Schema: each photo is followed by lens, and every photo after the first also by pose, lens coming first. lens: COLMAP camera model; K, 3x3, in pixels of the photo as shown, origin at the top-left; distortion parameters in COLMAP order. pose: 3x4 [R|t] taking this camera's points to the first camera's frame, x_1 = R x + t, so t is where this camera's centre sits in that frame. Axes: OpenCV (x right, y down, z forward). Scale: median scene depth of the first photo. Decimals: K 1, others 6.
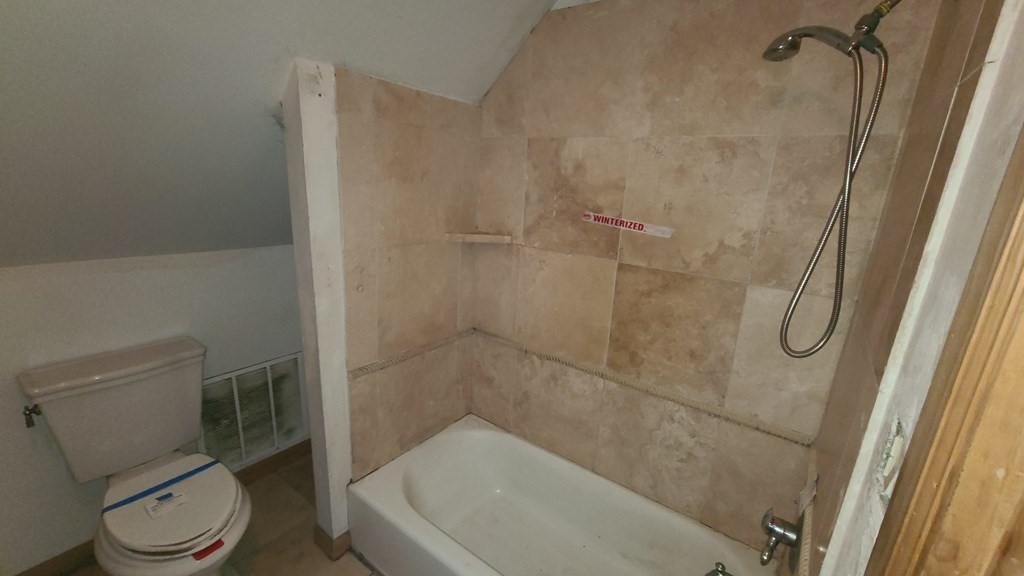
lens RADIAL K [[417.7, 0, 513.0], [0, 417.7, 285.4], [0, 0, 1]] dist [-0.004076, 0.000134]
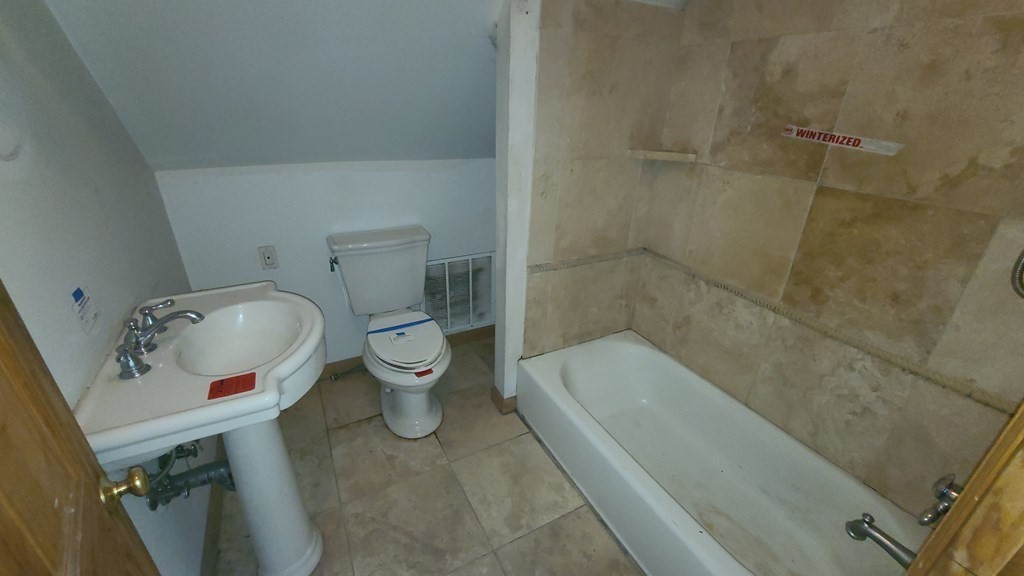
lens RADIAL K [[417.7, 0, 517.3], [0, 417.7, 293.6], [0, 0, 1]] dist [-0.004076, 0.000134]
pose [[0.902723, 0.157143, -0.400497, 0.065277], [-0.092399, 0.979998, 0.176255, 0.072750], [0.420184, -0.122103, 0.899187, -0.088286]]
